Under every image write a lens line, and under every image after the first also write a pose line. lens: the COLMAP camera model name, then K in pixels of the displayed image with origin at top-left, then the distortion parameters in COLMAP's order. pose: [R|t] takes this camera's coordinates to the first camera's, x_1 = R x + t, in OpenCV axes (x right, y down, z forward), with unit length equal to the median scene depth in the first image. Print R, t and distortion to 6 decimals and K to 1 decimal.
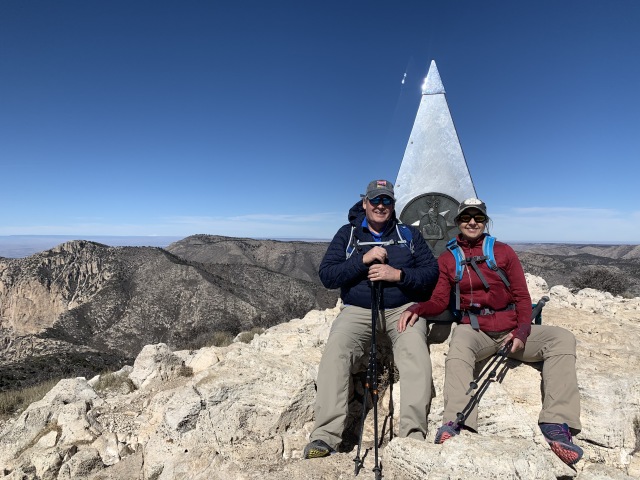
lens RADIAL K [[504.3, 0, 320.0], [0, 504.3, 240.0], [0, 0, 1]] dist [0.006525, -0.005157]
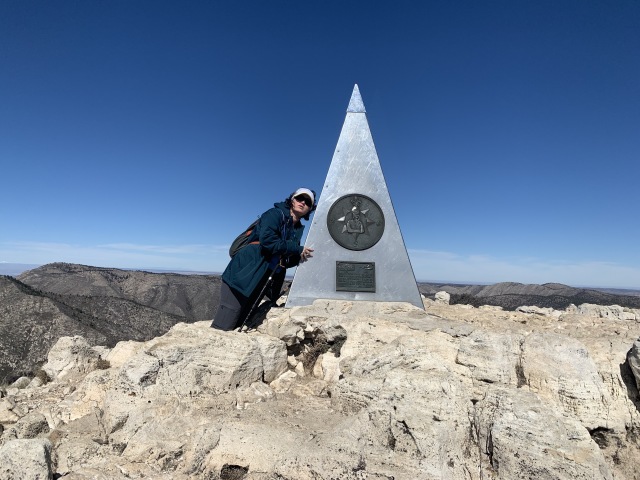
lens RADIAL K [[504.3, 0, 320.0], [0, 504.3, 240.0], [0, 0, 1]] dist [0.006525, -0.005157]
pose [[0.970143, 0.045590, 0.238208, -0.165736], [-0.029025, 0.996939, -0.072592, 0.127632], [-0.240789, 0.063511, 0.968497, -0.133080]]
